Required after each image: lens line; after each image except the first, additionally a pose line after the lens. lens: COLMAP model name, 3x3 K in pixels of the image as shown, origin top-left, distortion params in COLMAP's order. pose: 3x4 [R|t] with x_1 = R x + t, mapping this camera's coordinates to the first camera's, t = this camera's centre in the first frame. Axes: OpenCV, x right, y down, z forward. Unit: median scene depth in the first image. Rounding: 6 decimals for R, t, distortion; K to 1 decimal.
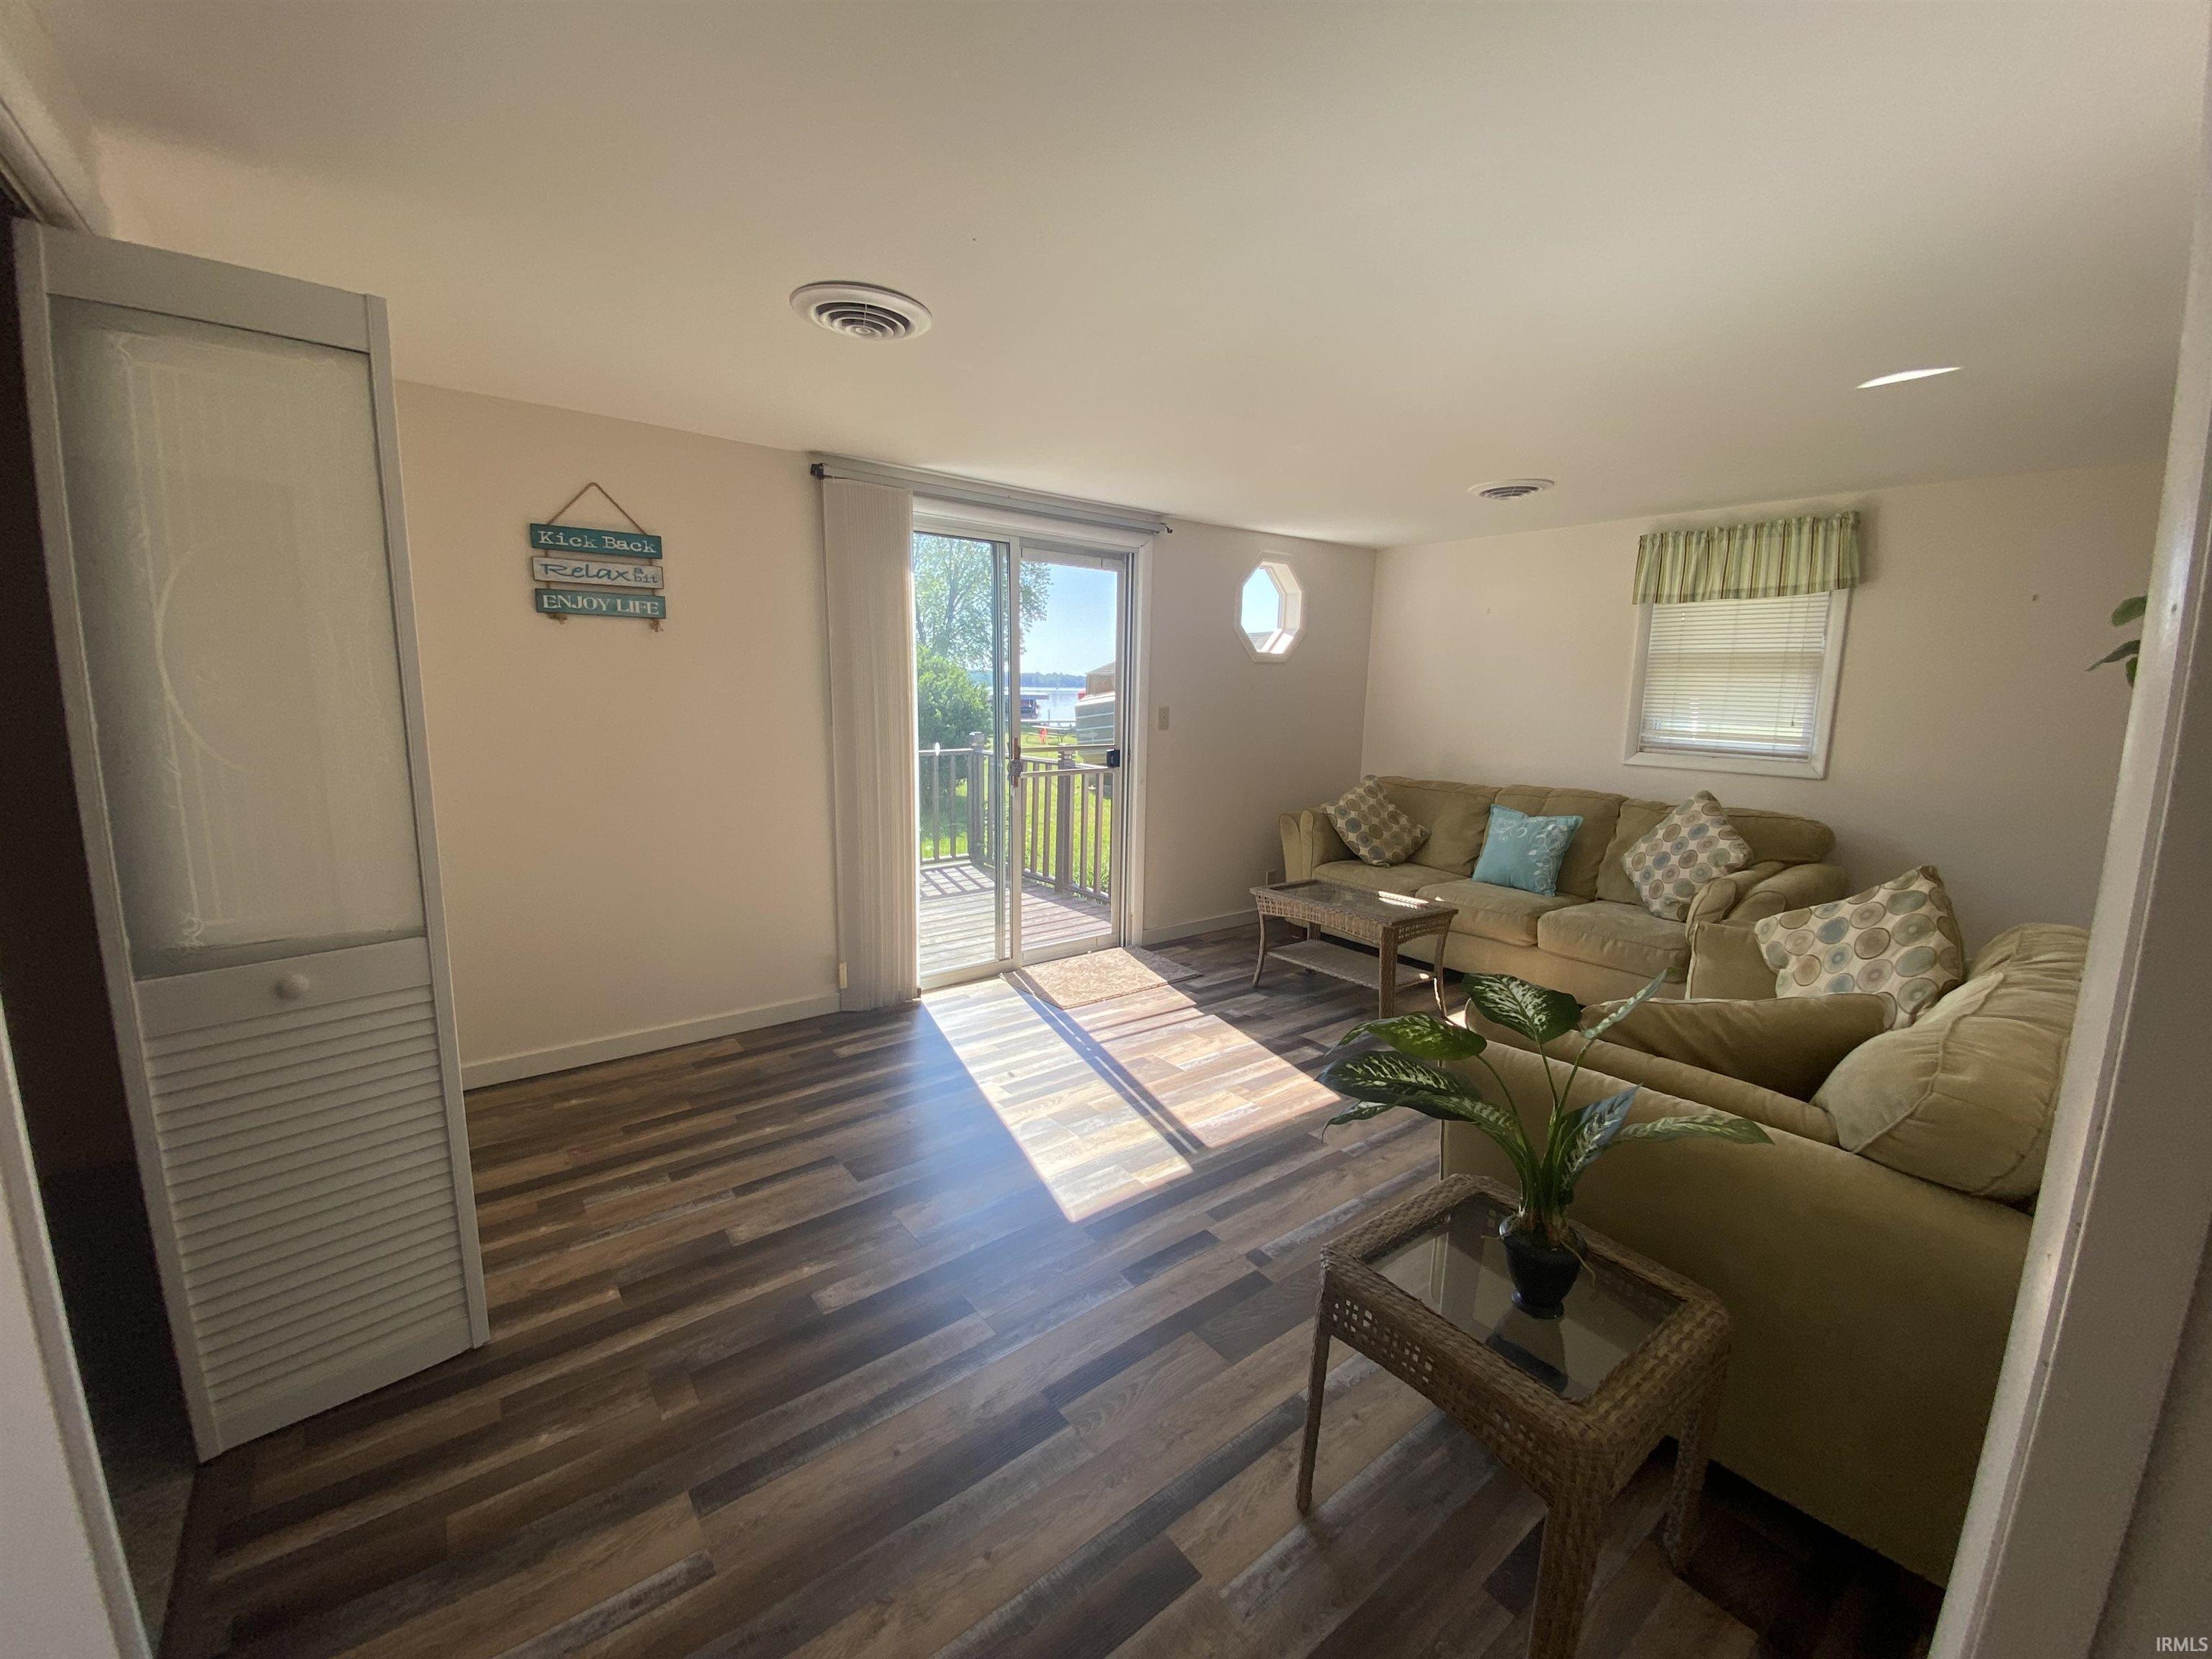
lens RADIAL K [[898.8, 0, 1128.1], [0, 898.8, 837.3], [0, 0, 1]] dist [0.008129, -0.014747]
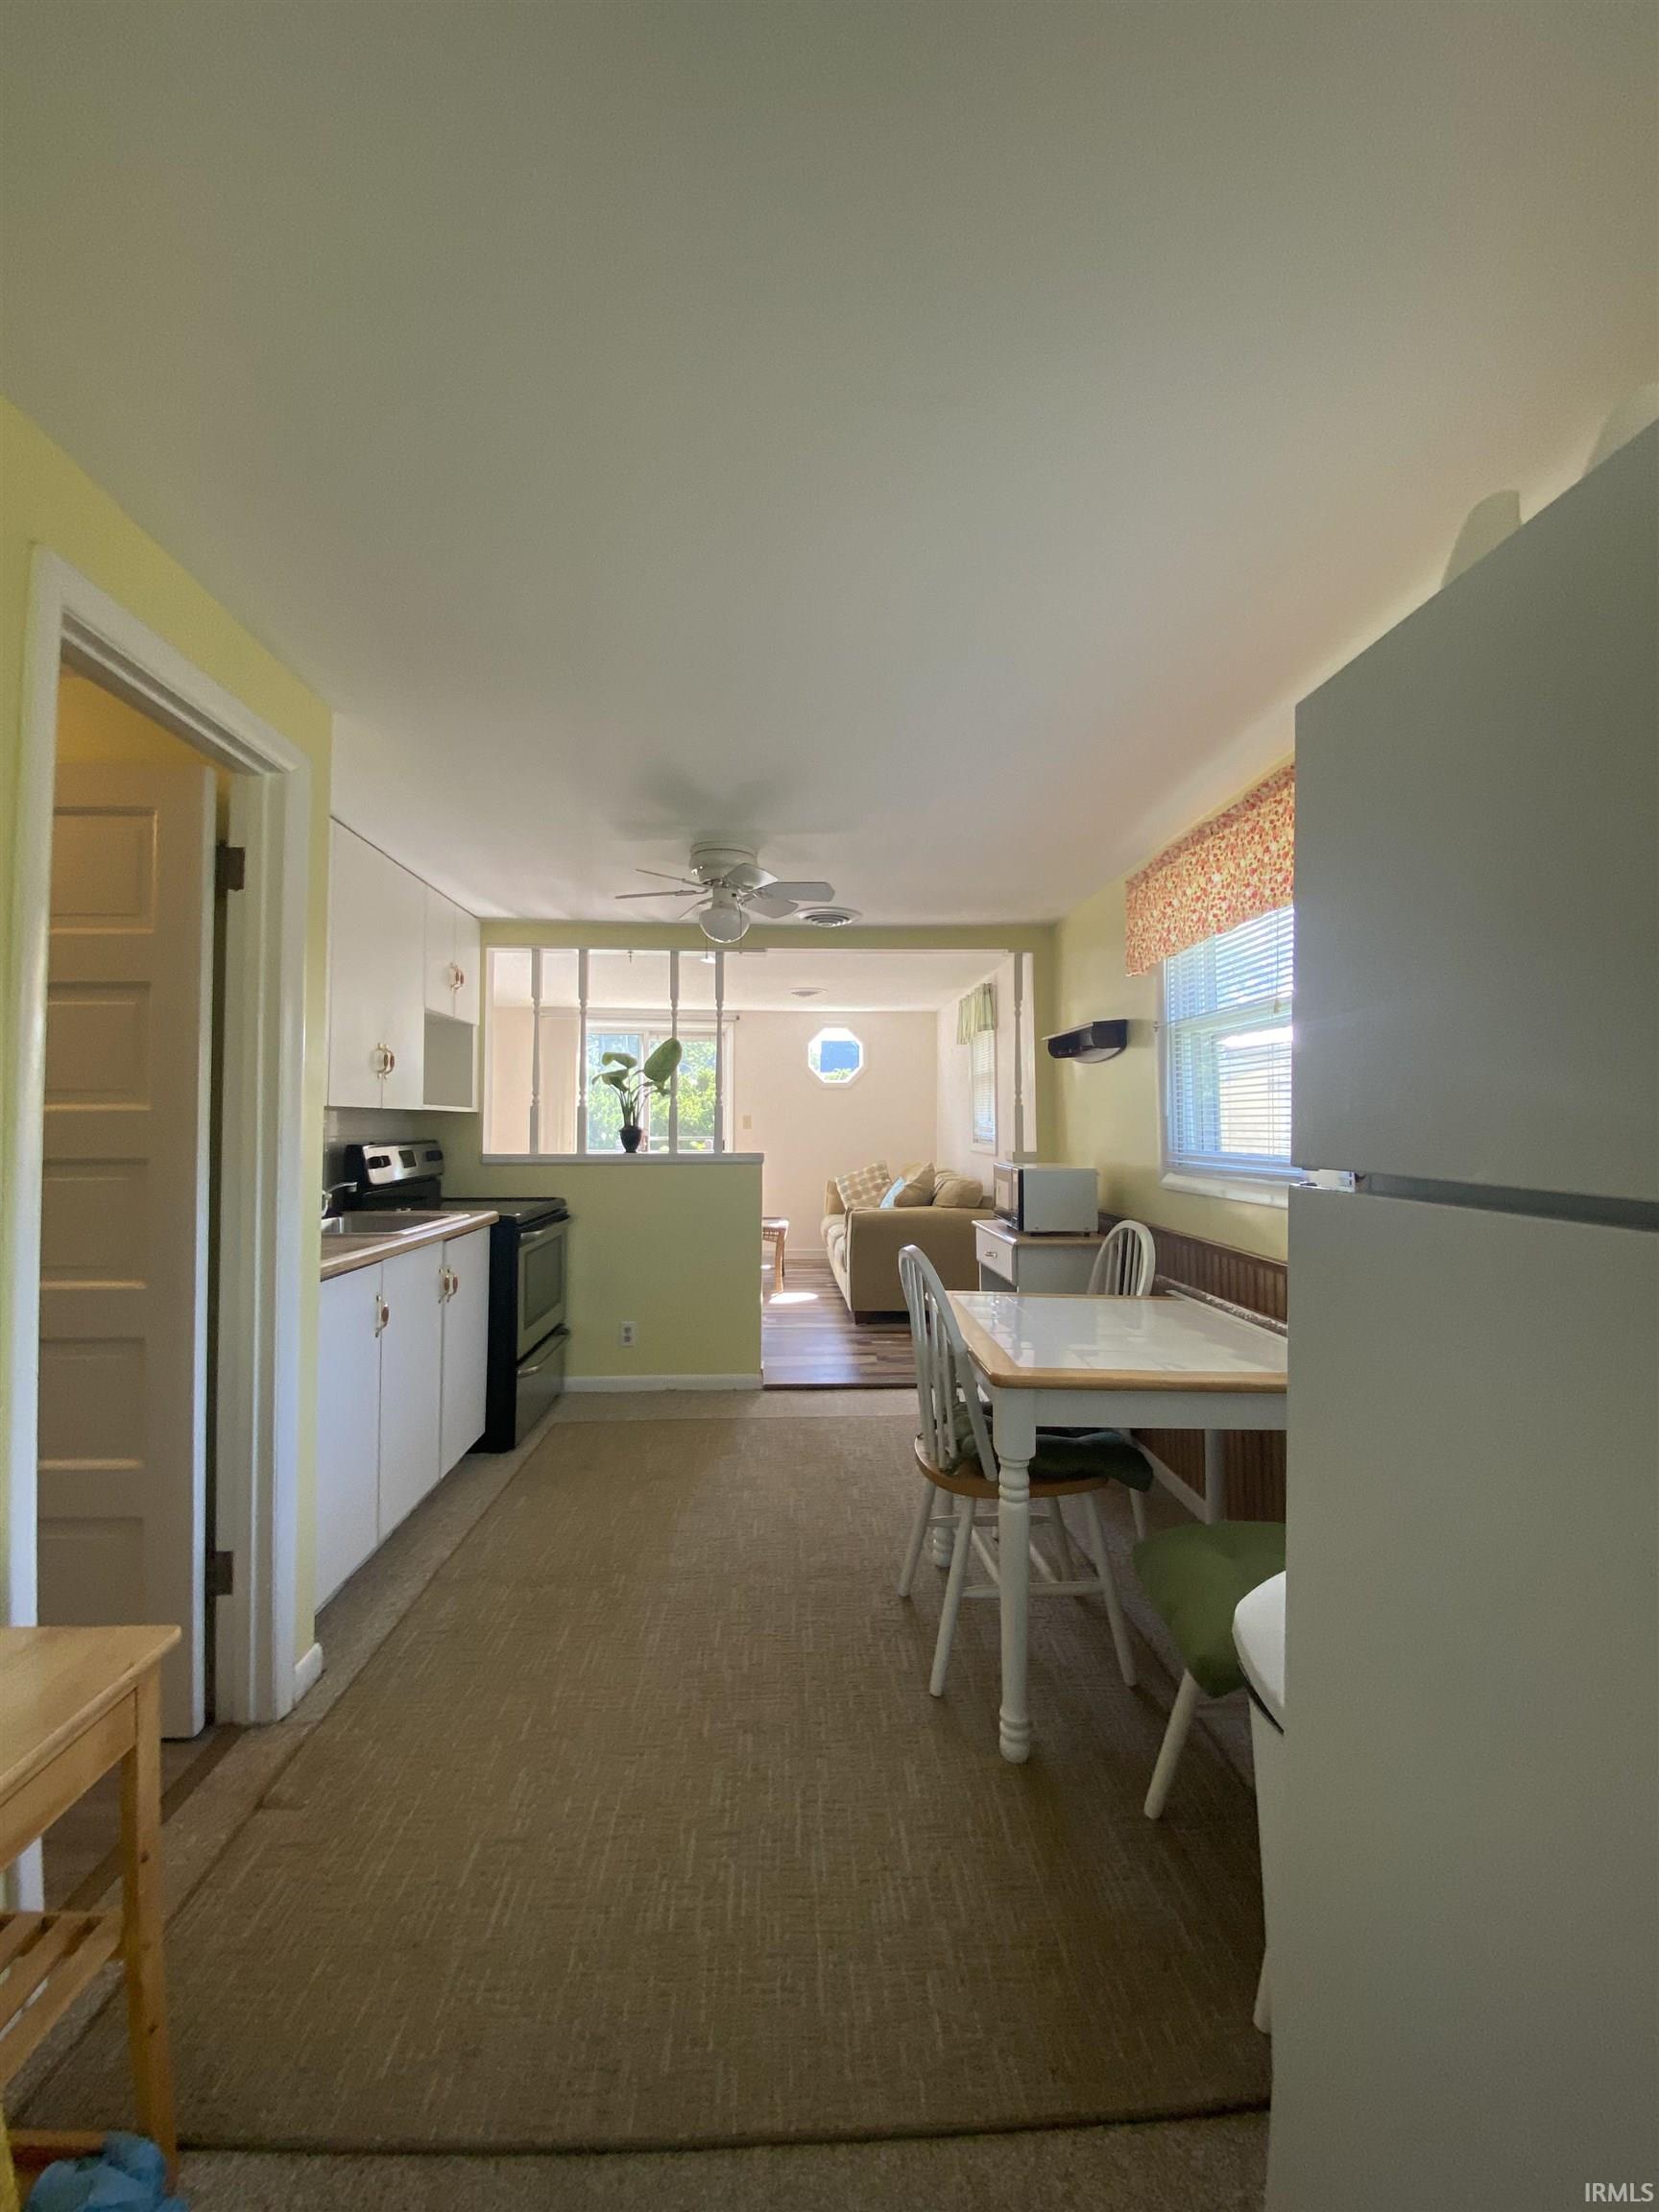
lens RADIAL K [[898.8, 0, 831.5], [0, 898.8, 1103.4], [0, 0, 1]] dist [0.008129, -0.014747]
pose [[0.806575, -0.026473, -0.590539, 1.791953], [-0.084938, 0.983440, -0.160097, 0.140103], [0.584998, 0.179289, 0.790969, -0.406413]]
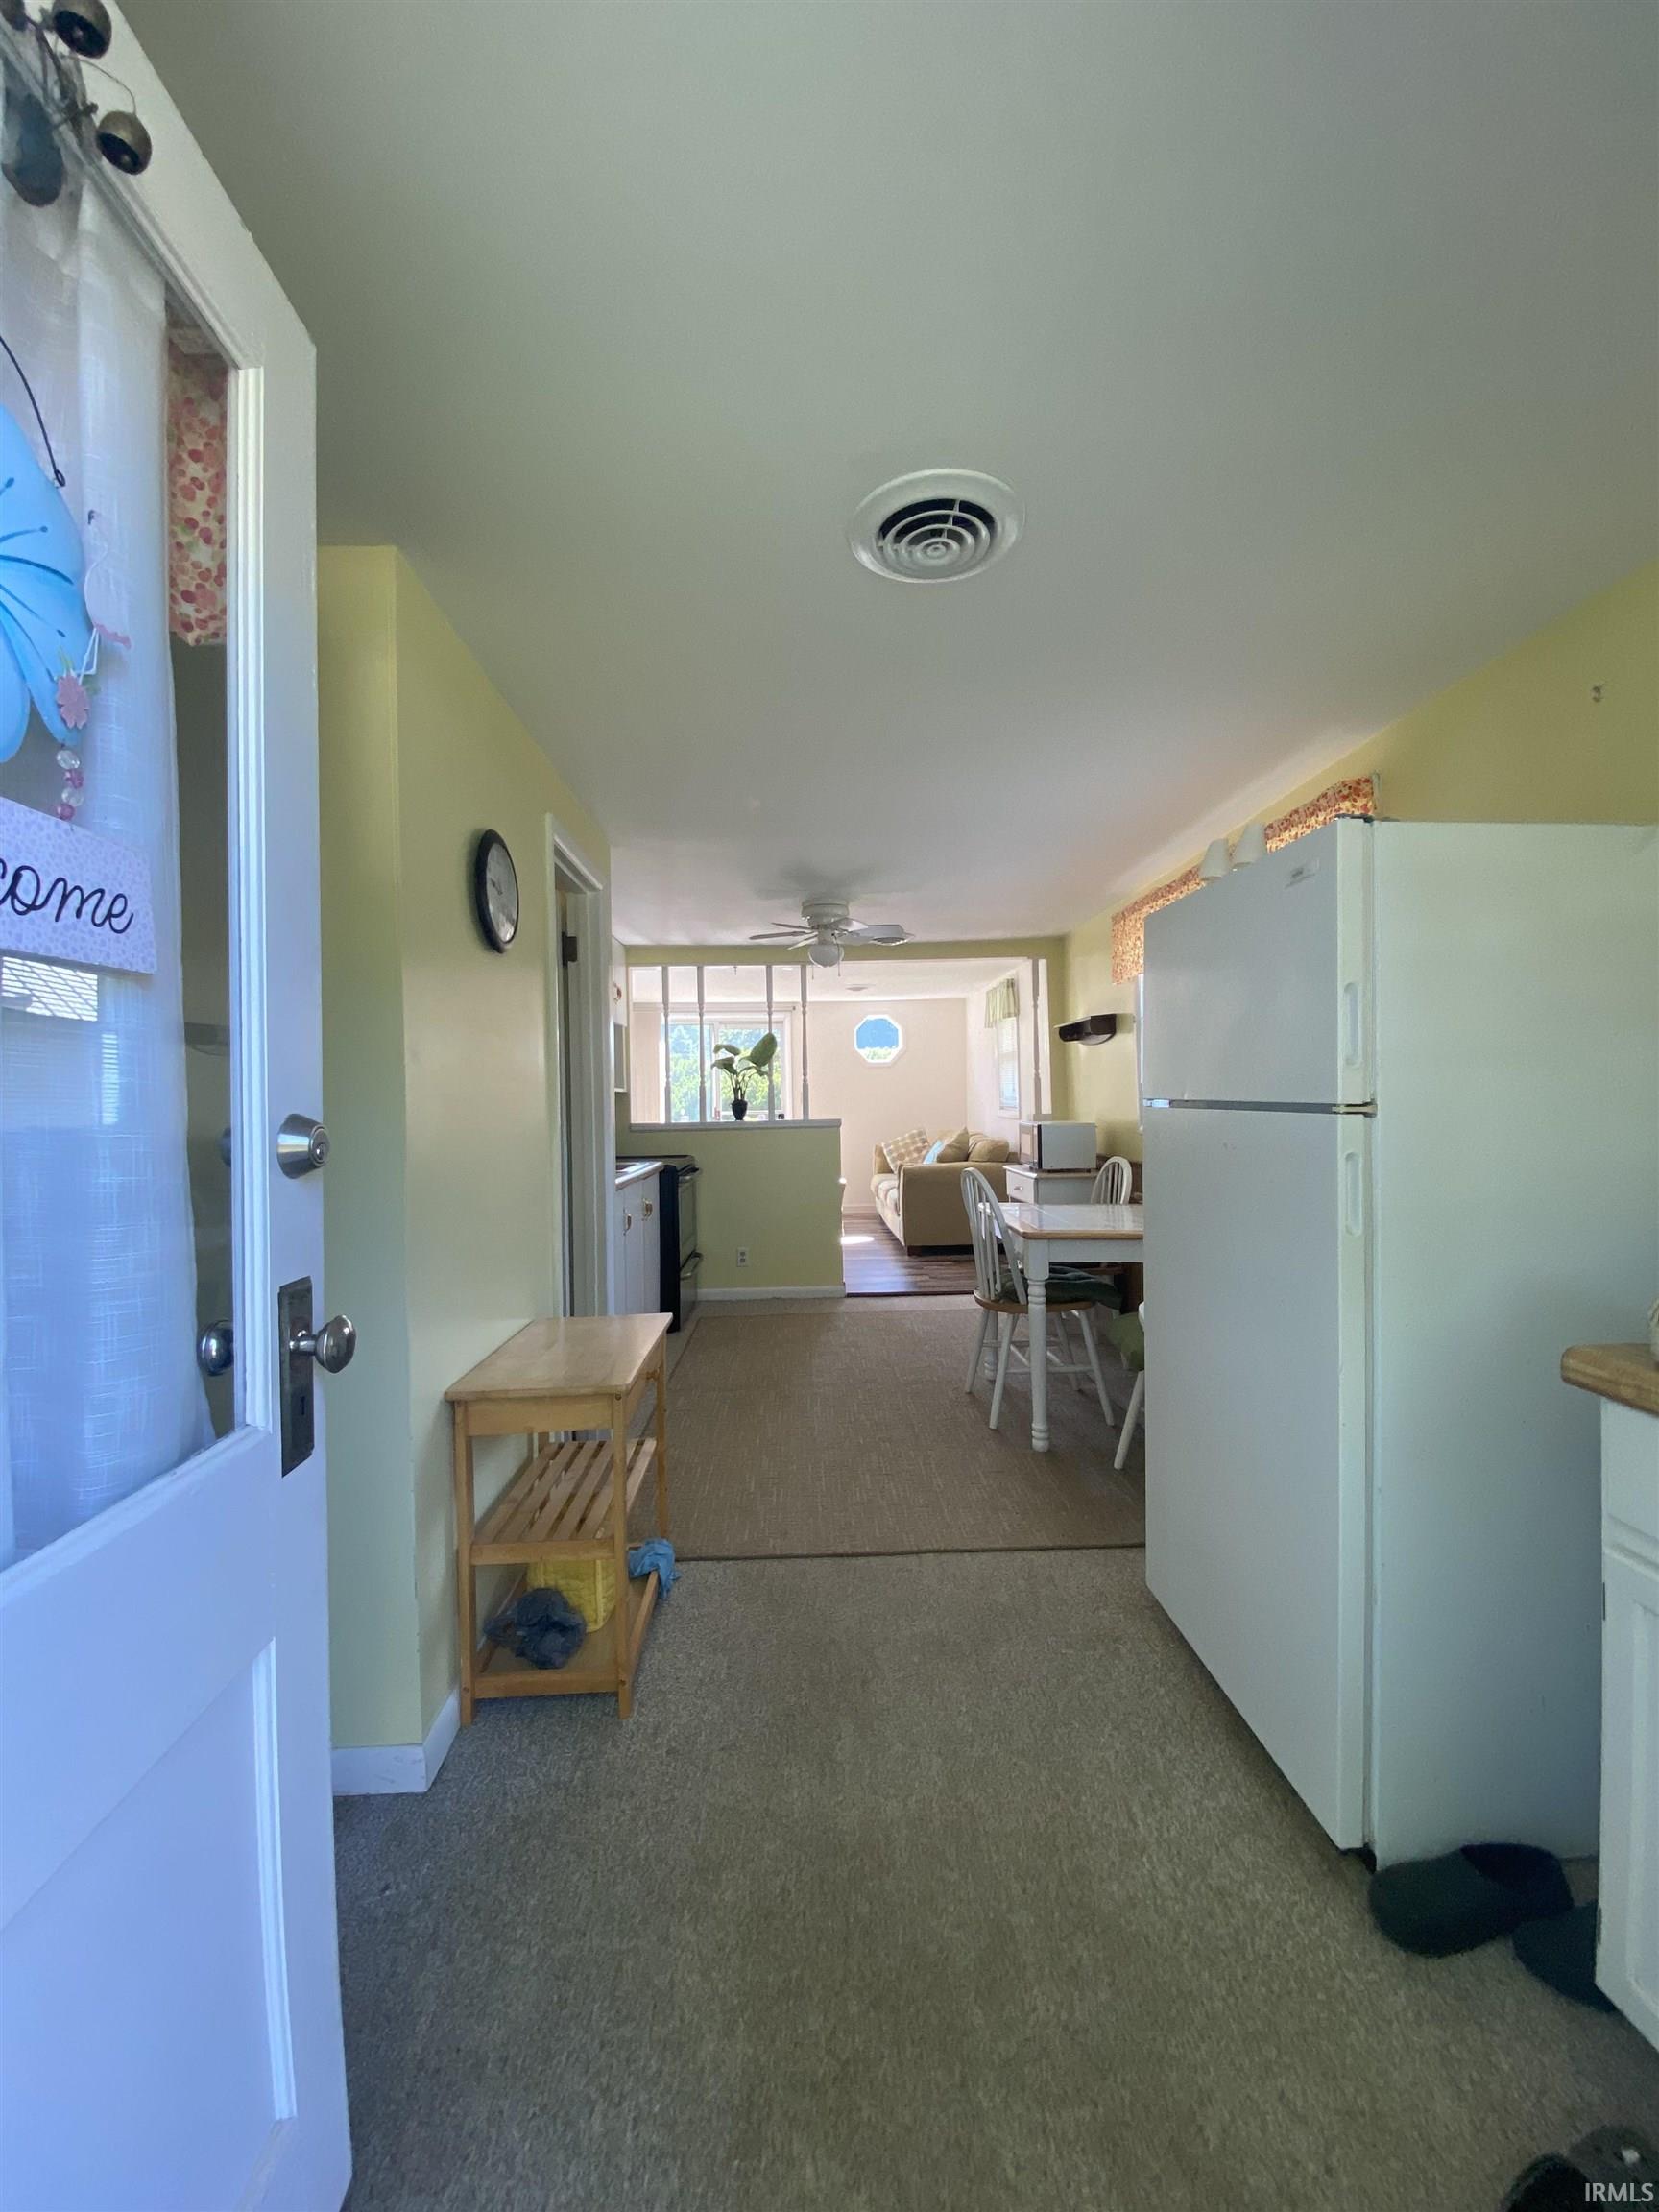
lens RADIAL K [[898.8, 0, 822.8], [0, 898.8, 1108.9], [0, 0, 1]] dist [0.008129, -0.014747]
pose [[0.788641, -0.024880, -0.614350, 1.980176], [-0.067668, 0.989599, -0.126942, 0.218743], [0.611119, 0.141684, 0.778755, -0.813046]]
